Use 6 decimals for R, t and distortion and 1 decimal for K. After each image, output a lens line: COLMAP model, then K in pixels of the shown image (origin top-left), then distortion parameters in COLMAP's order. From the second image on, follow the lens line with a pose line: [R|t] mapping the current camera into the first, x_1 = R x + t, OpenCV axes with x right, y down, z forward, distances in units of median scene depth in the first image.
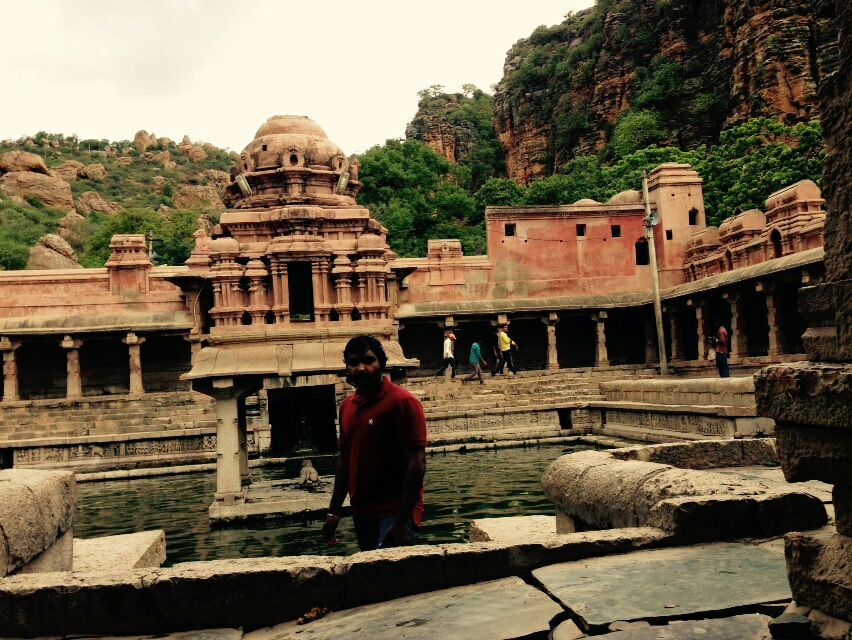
lens RADIAL K [[738.9, 0, 426.0], [0, 738.9, 320.0], [0, 0, 1]] dist [0.062706, -0.000705]
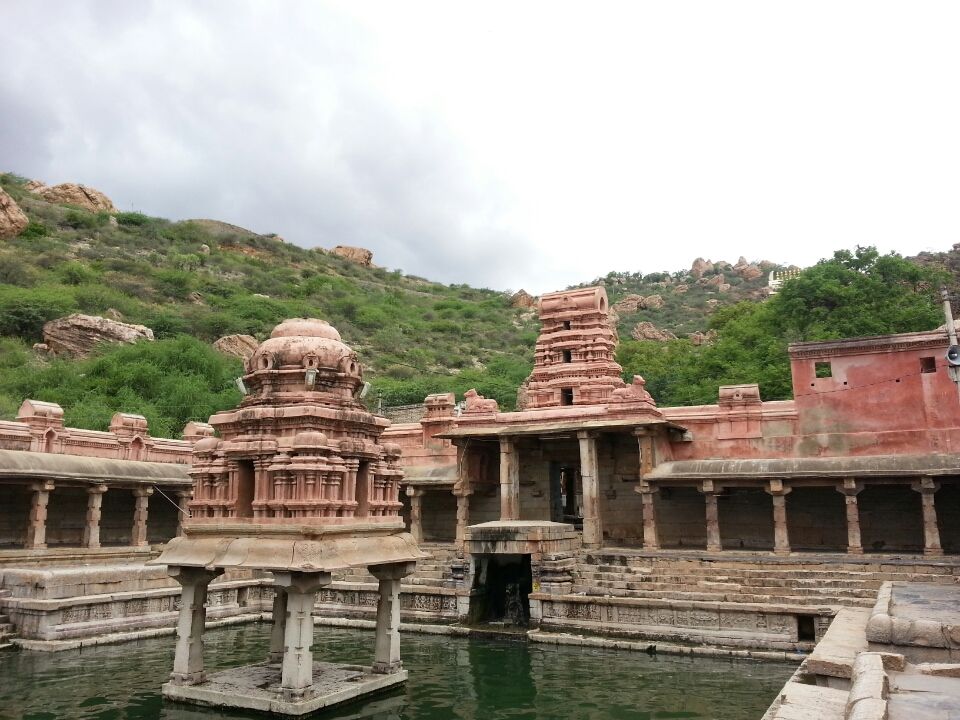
lens RADIAL K [[745.3, 0, 480.0], [0, 745.3, 360.0], [0, 0, 1]] dist [0.125101, -0.218844]
pose [[0.815151, -0.059079, -0.576228, 0.341483], [-0.005208, 0.993997, -0.109280, -0.048028], [0.579225, 0.092081, 0.809950, 0.135733]]
